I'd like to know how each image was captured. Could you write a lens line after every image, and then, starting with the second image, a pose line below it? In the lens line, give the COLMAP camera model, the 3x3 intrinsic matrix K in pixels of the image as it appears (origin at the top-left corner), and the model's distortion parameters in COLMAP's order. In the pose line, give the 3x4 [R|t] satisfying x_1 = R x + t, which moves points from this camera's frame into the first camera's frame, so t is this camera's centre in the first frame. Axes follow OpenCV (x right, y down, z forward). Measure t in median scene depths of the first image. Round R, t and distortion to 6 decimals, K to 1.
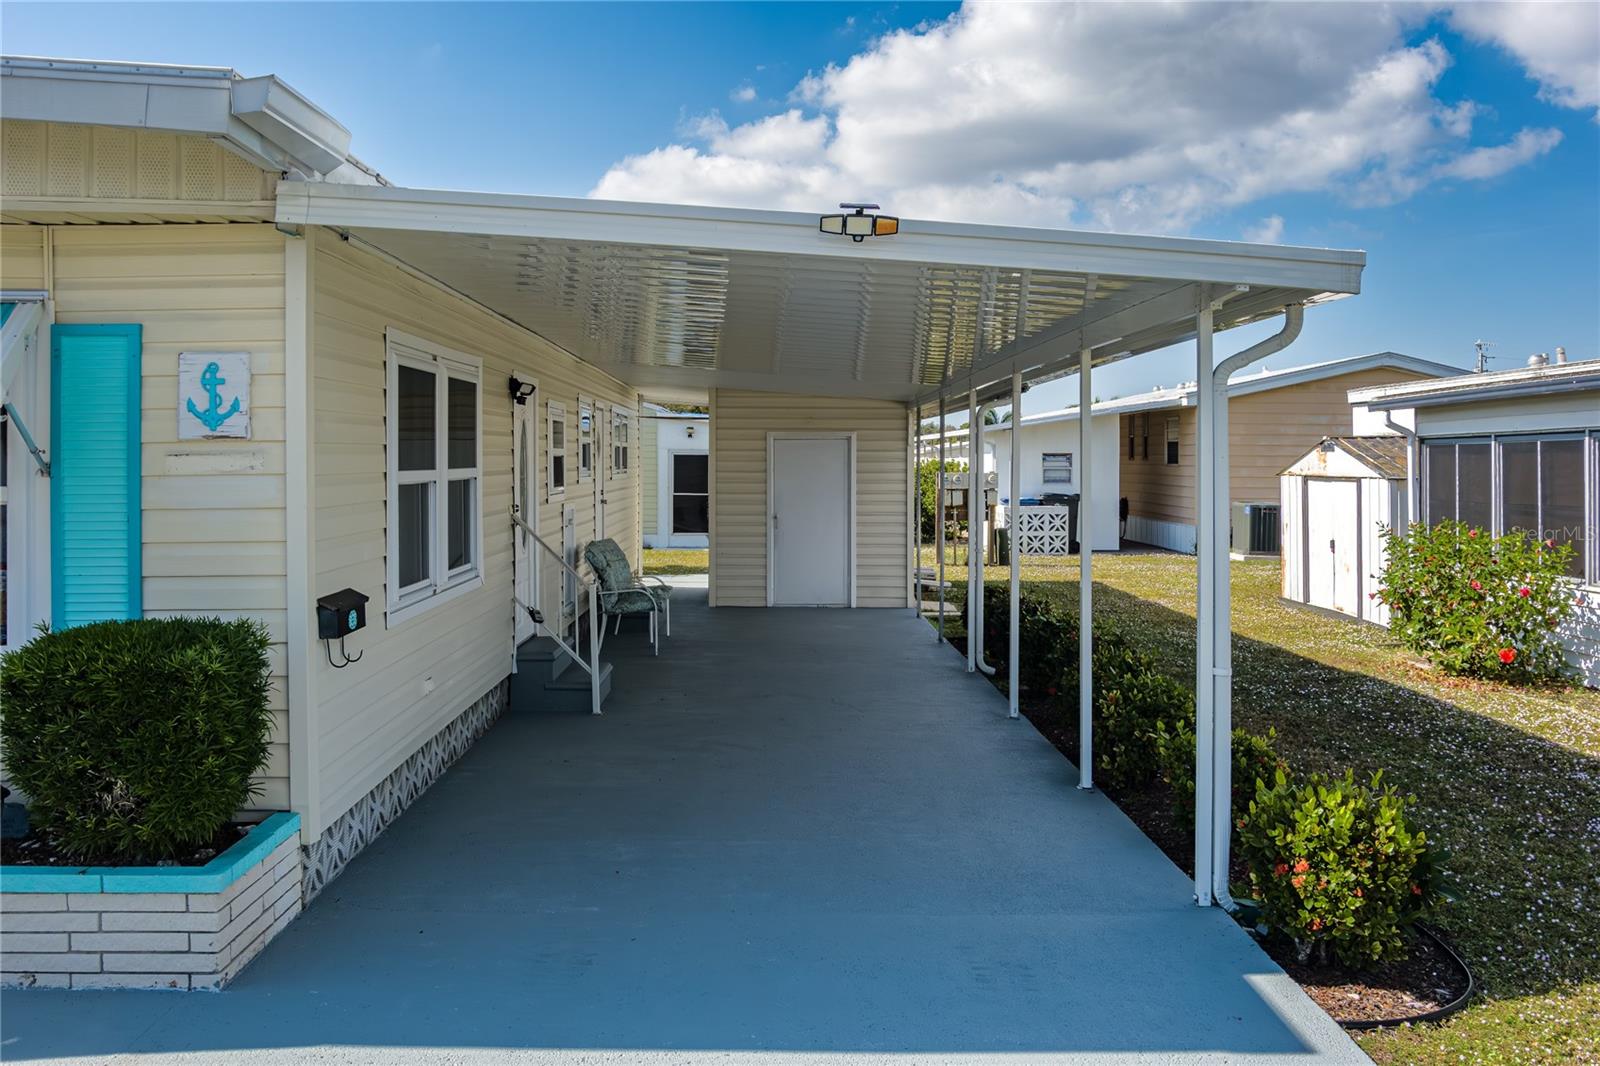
lens RADIAL K [[1330.7, 0, 789.0], [0, 1330.7, 454.9], [0, 0, 1]] dist [-0.065969, 0.016220]
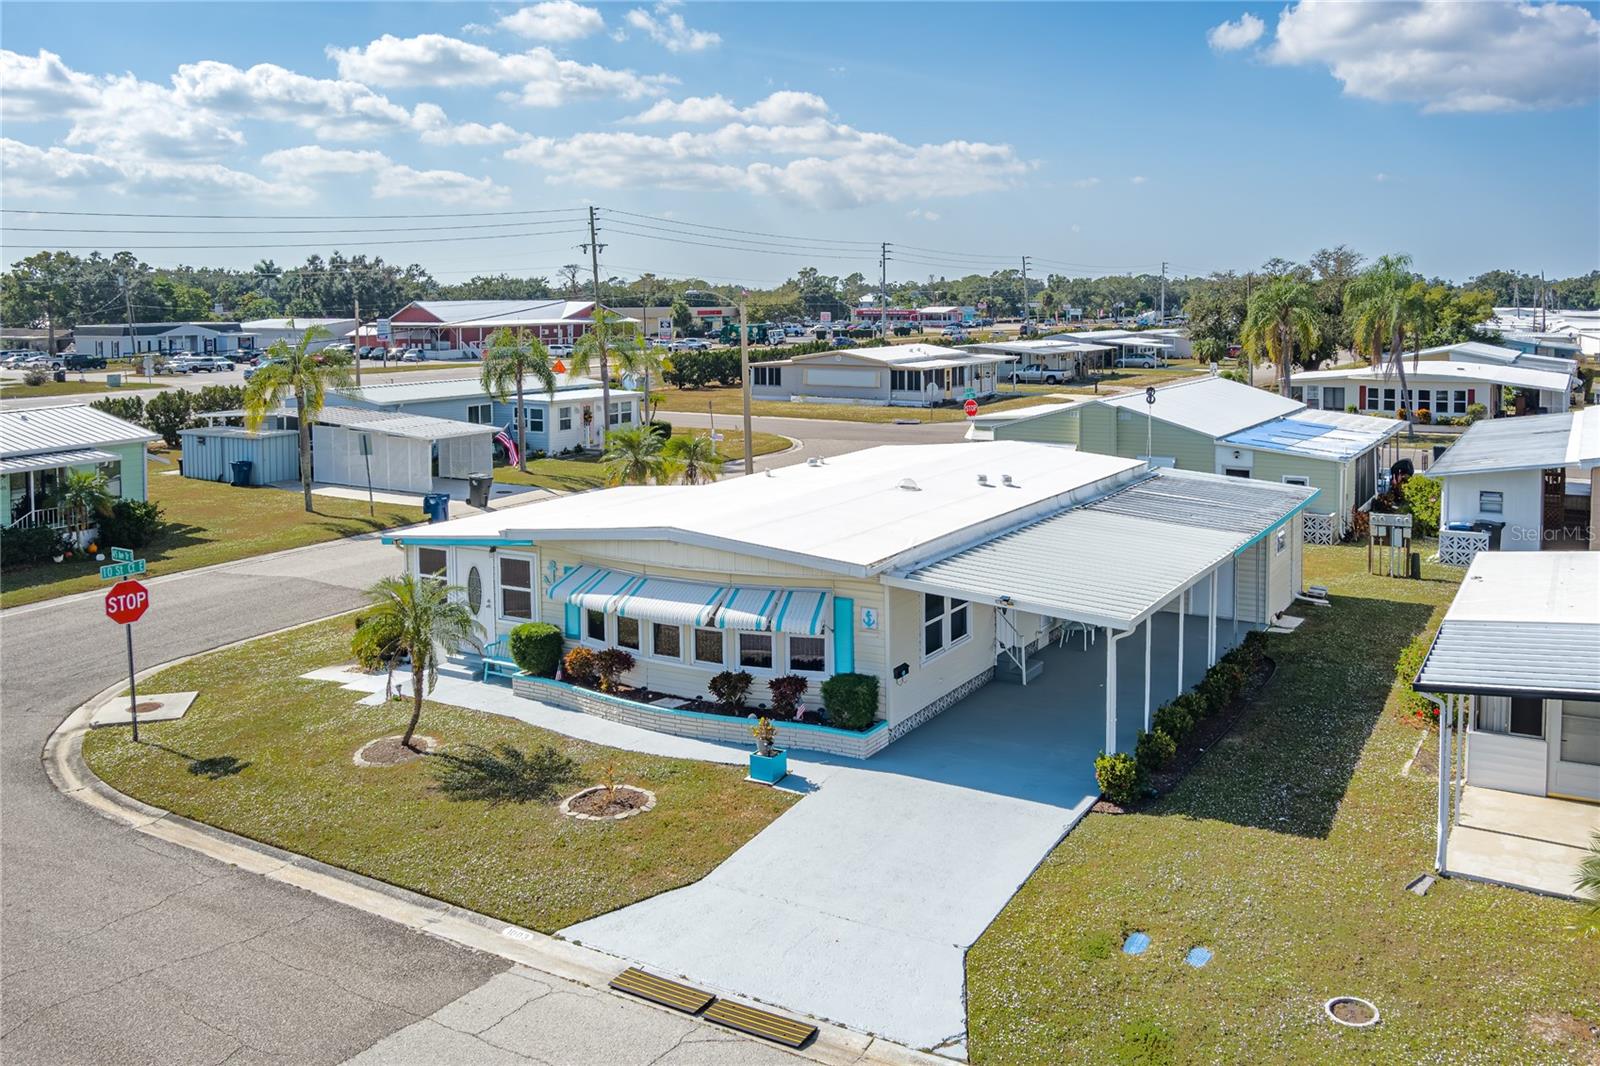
lens RADIAL K [[1367.3, 0, 845.8], [0, 1367.3, 351.9], [0, 0, 1]] dist [-0.051931, -0.001230]
pose [[0.860654, 0.018437, -0.508857, 1.659540], [0.008012, 0.998730, 0.049737, -1.093261], [0.509128, -0.046883, 0.859413, -2.671930]]
